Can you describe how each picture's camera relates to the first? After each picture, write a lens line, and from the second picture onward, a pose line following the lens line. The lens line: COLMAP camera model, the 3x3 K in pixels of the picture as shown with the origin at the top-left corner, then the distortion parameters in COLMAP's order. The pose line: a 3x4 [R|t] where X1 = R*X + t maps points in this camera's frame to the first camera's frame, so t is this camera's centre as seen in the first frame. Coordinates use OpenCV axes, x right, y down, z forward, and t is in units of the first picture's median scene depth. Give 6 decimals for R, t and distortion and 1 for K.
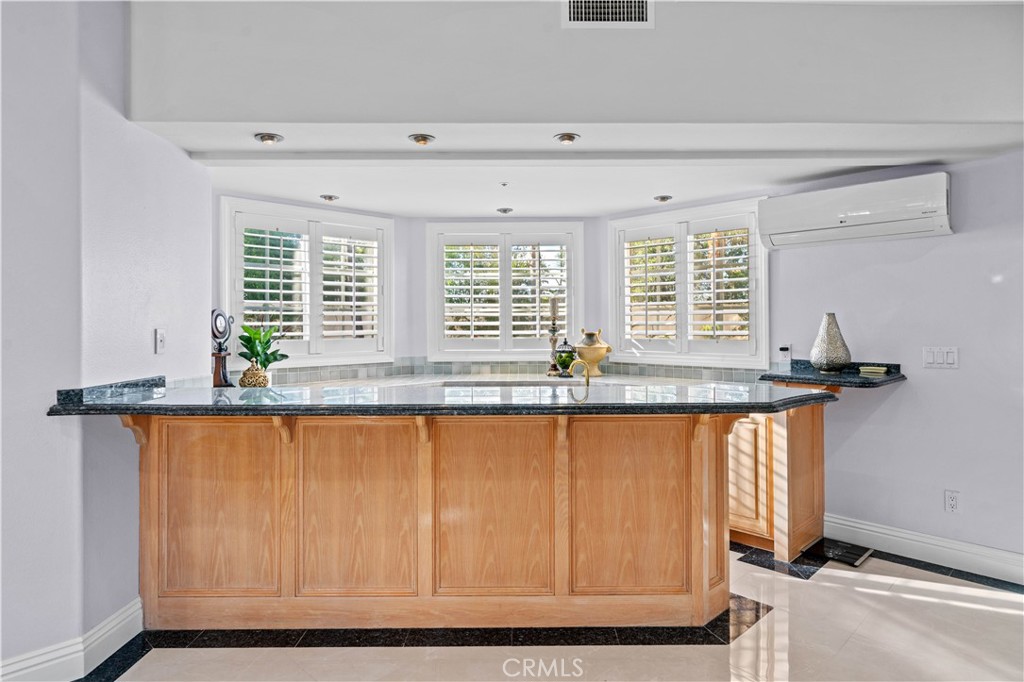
lens RADIAL K [[589.7, 0, 532.8], [0, 589.7, 322.4], [0, 0, 1]] dist [0.003832, 0.002647]
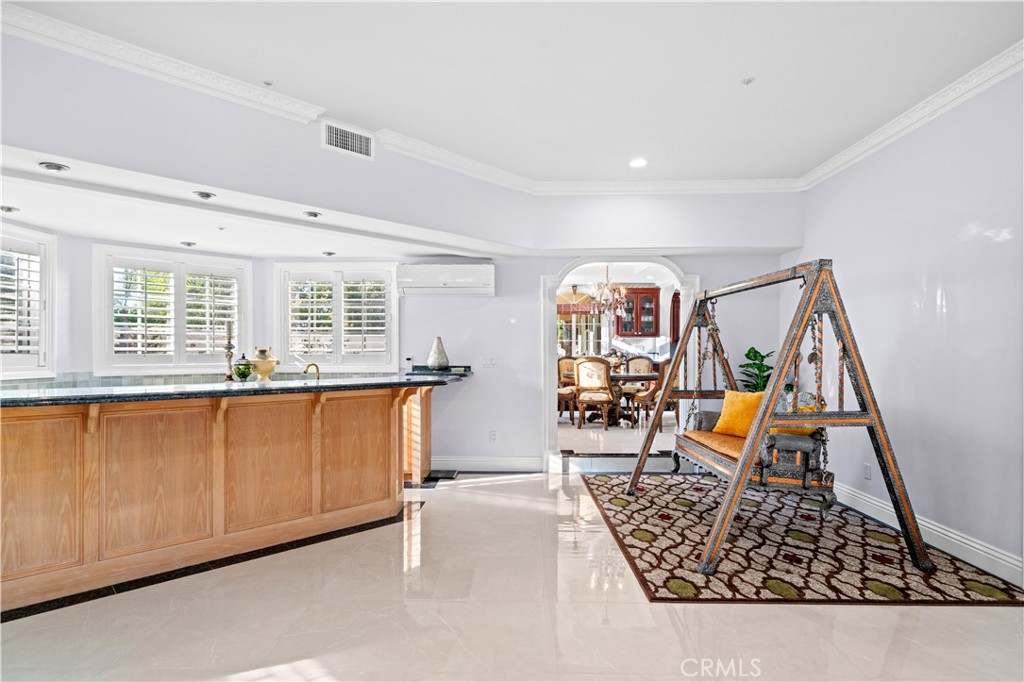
lens RADIAL K [[538.2, 0, 510.1], [0, 538.2, 350.9], [0, 0, 1]] dist [0.002730, 0.000085]
pose [[0.724312, 0.006052, 0.689446, -0.472265], [-0.004576, 0.999982, -0.003970, 0.033844], [-0.689457, -0.000280, 0.724326, -0.309333]]
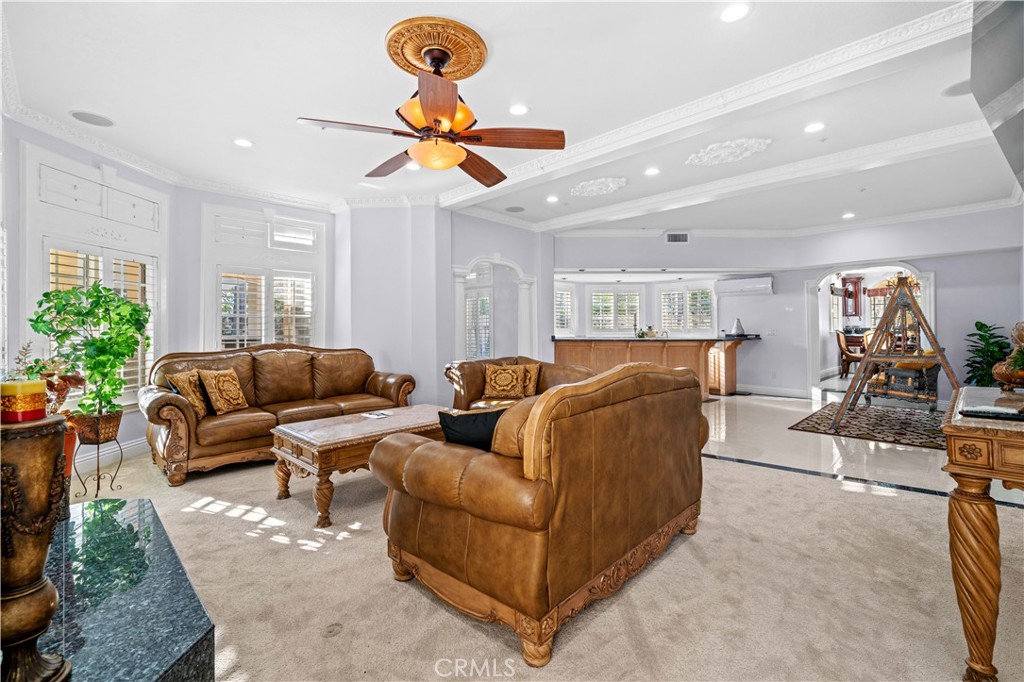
lens RADIAL K [[463.1, 0, 506.6], [0, 463.1, 323.5], [0, 0, 1]] dist [0.000341, 0.000176]
pose [[0.999819, 0.002155, -0.018912, -0.772021], [-0.002401, 0.999913, -0.013003, 0.051659], [0.018882, 0.013046, 0.999737, -1.686849]]
